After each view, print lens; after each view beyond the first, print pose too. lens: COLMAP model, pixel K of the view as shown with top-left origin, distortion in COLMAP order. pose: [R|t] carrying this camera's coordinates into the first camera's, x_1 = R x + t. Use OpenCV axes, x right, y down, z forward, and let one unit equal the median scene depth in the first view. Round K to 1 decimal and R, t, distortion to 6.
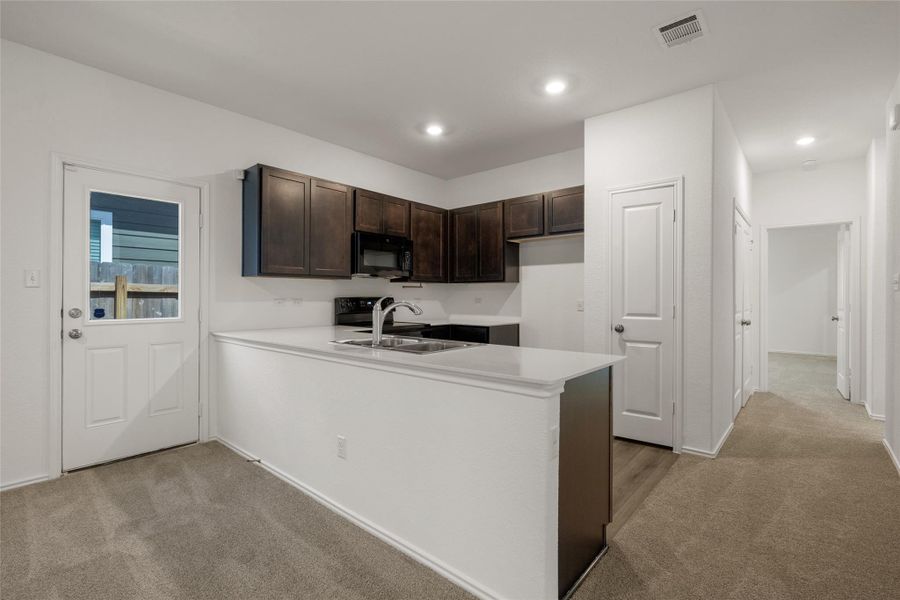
lens RADIAL K [[415.0, 0, 448.7], [0, 415.0, 296.7], [0, 0, 1]] dist [-0.000108, -0.000104]
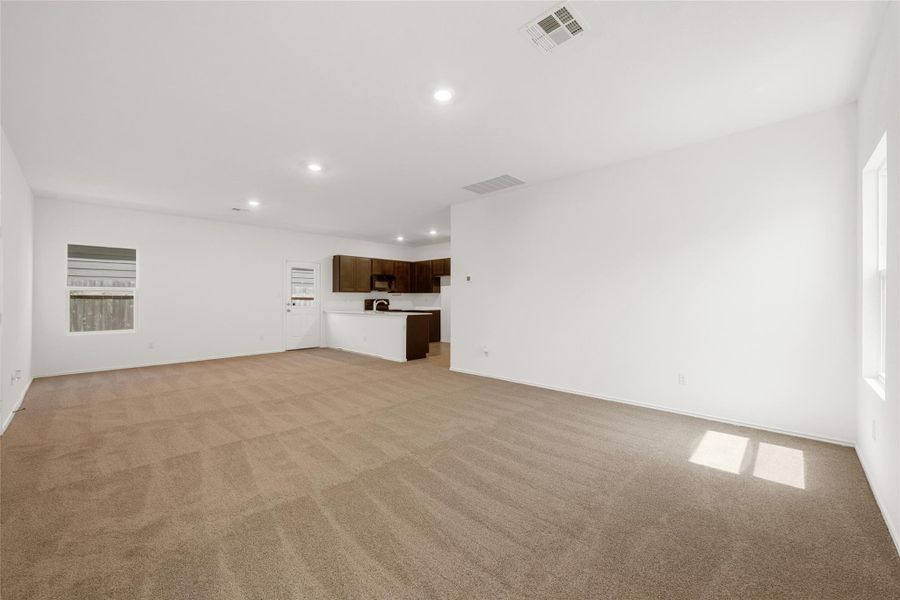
lens RADIAL K [[356.1, 0, 449.5], [0, 356.1, 302.0], [0, 0, 1]] dist [0.000053, -0.000137]
pose [[0.998800, -0.003098, -0.048885, 0.373824], [0.003614, 0.999939, 0.010458, -0.003188], [0.048850, -0.010622, 0.998750, -1.232295]]
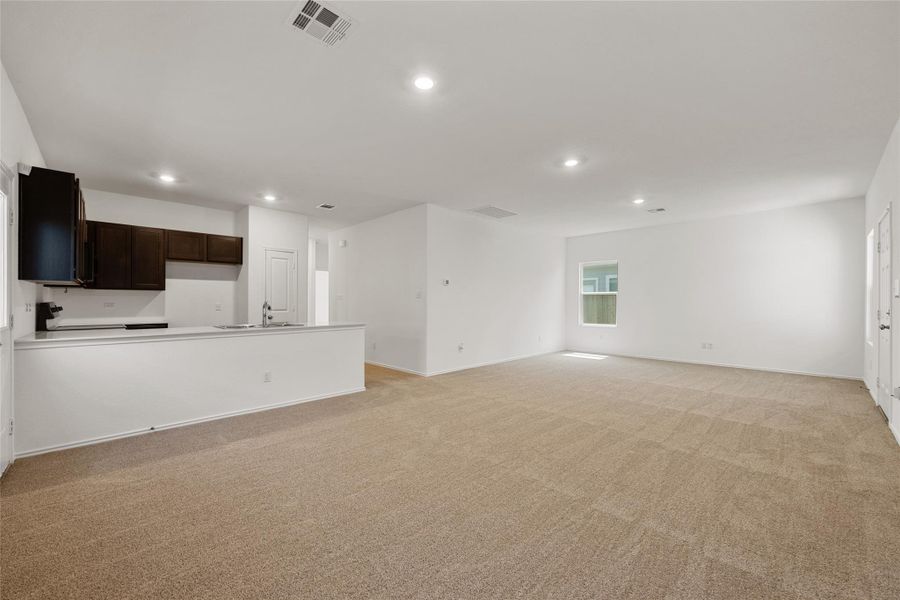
lens RADIAL K [[356.9, 0, 448.9], [0, 356.9, 300.2], [0, 0, 1]] dist [-0.001508, 0.000349]
pose [[0.083228, 0.003703, 0.996524, -1.028037], [-0.000327, 0.999993, -0.003688, -0.000357], [-0.996530, -0.000019, 0.083229, -0.009772]]
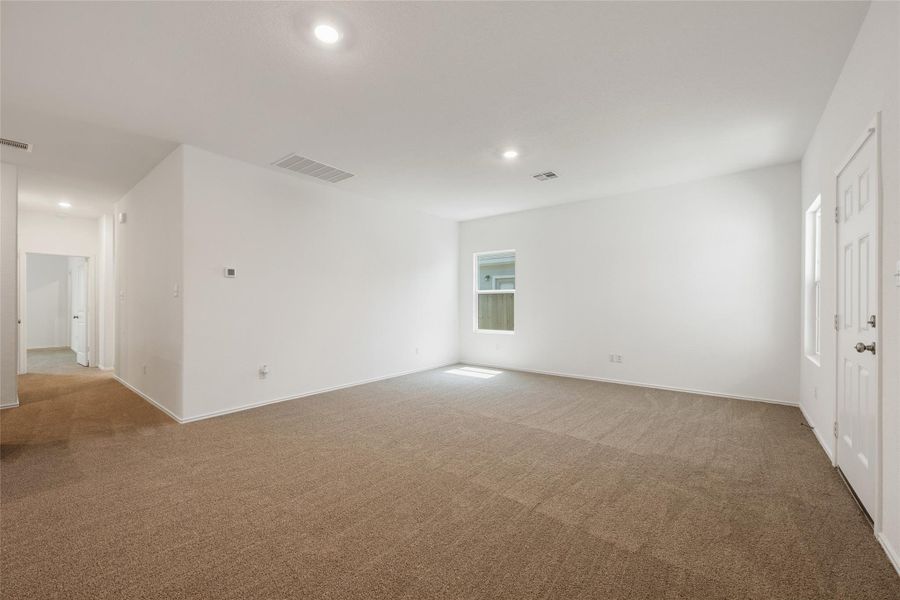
lens RADIAL K [[356.1, 0, 449.5], [0, 356.1, 302.0], [0, 0, 1]] dist [0.000053, -0.000137]
pose [[-0.041746, 0.000868, 0.999128, -0.550178], [0.001792, 0.999998, -0.000794, 0.000700], [-0.999127, 0.001757, -0.041748, -0.403642]]
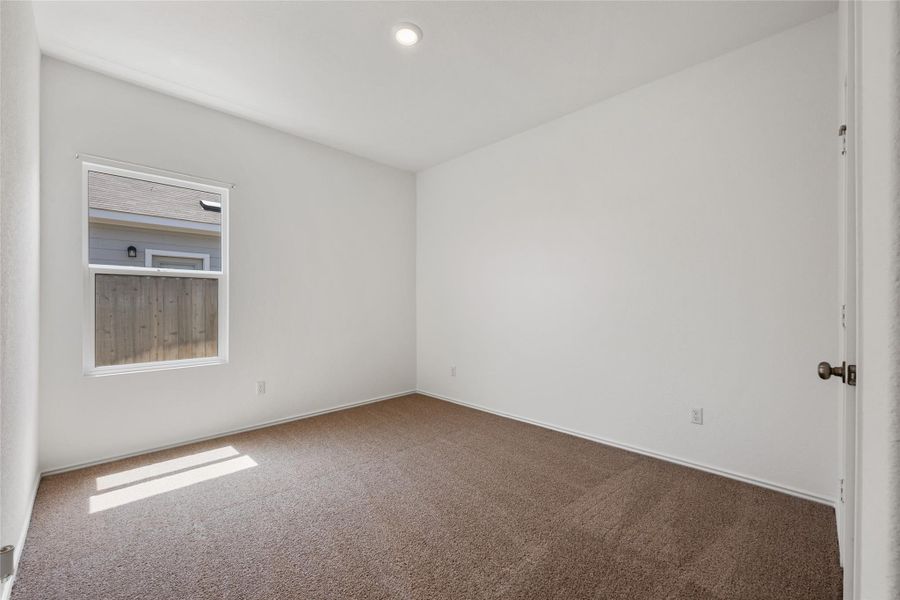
lens RADIAL K [[363.8, 0, 449.4], [0, 363.8, 299.7], [0, 0, 1]] dist [-0.000913, 0.000057]
pose [[-0.995064, -0.001302, 0.099230, 0.401651], [-0.001514, 0.999997, -0.002060, 0.007644], [-0.099227, -0.002200, -0.995062, -0.047584]]
